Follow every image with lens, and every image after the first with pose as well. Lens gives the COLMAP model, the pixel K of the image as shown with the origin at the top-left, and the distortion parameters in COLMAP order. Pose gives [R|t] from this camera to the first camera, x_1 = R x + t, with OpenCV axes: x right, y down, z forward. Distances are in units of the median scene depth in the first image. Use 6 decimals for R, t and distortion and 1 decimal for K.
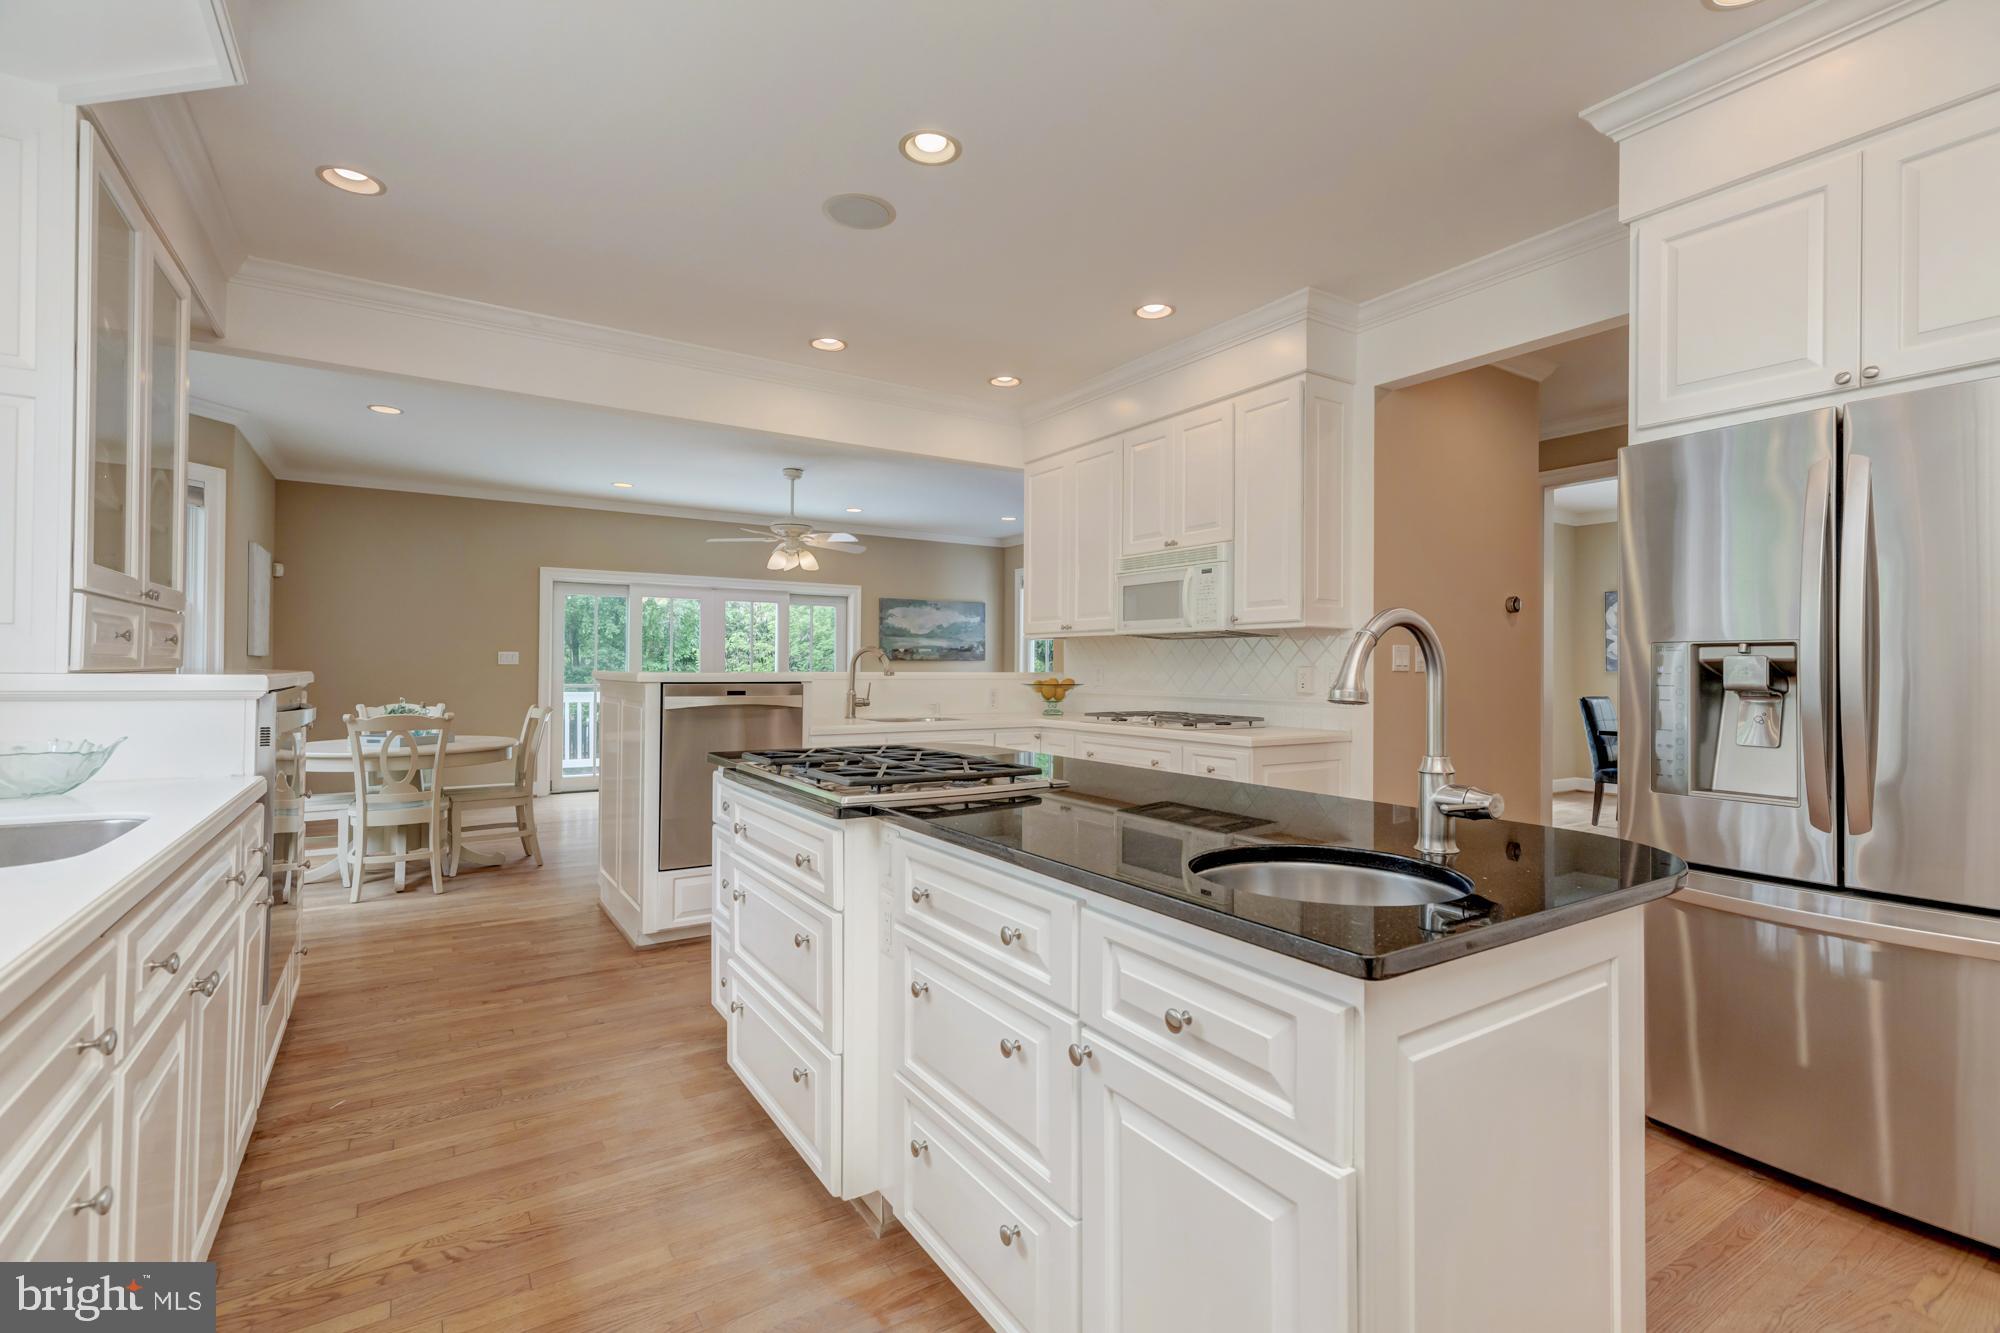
lens RADIAL K [[893.3, 0, 1004.5], [0, 893.3, 658.5], [0, 0, 1]] dist [0.006666, -0.000314]
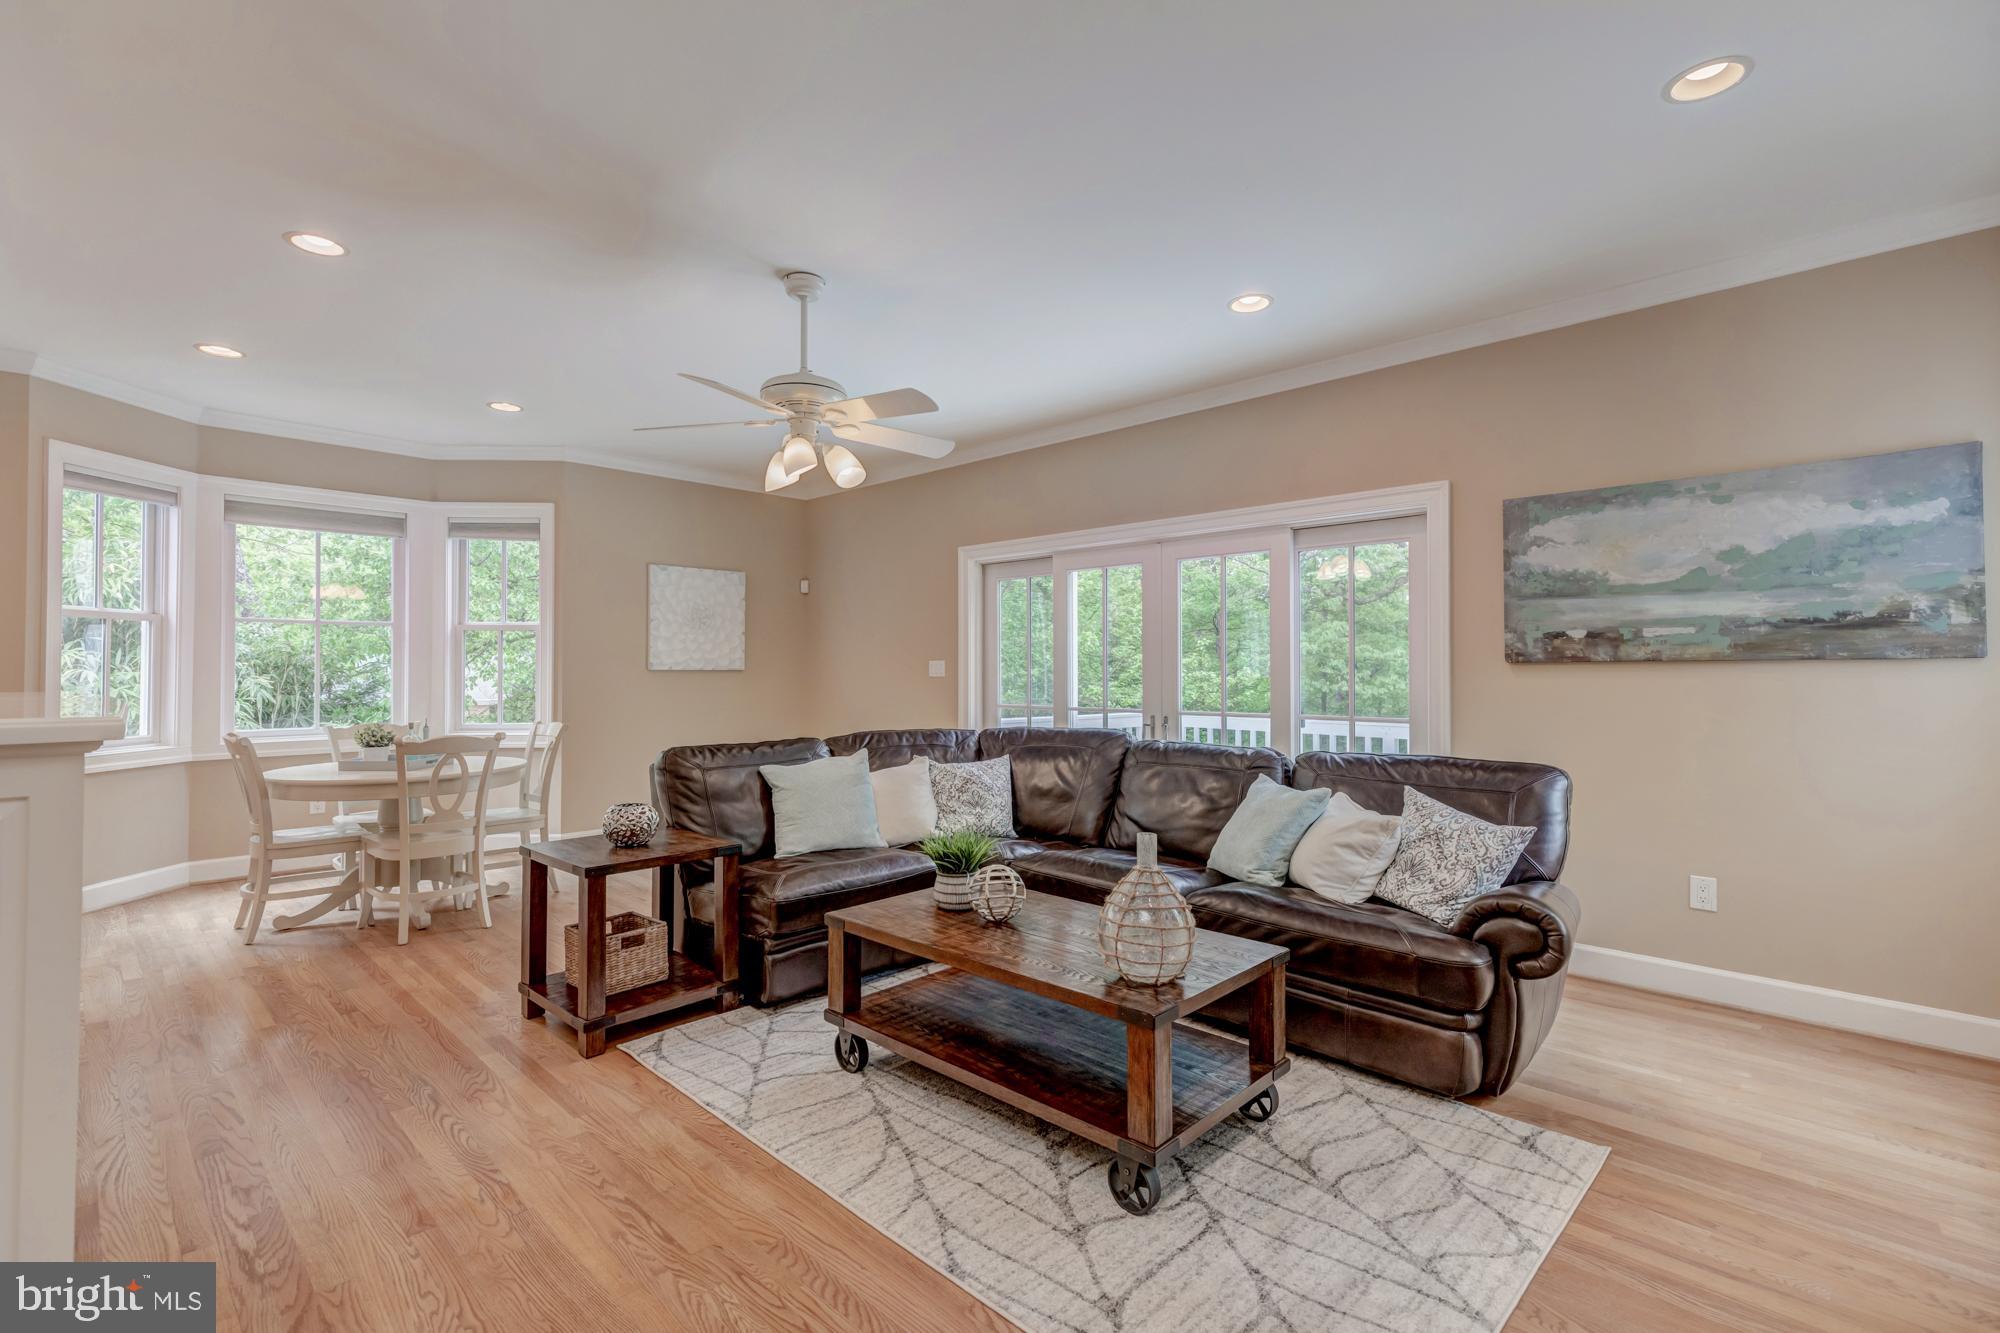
lens RADIAL K [[893.3, 0, 1004.5], [0, 893.3, 658.5], [0, 0, 1]] dist [0.006666, -0.000314]
pose [[0.234326, -0.022850, -0.971890, 0.176881], [0.008744, 0.999733, -0.021396, 0.005927], [0.972119, -0.003485, 0.234463, 0.684471]]
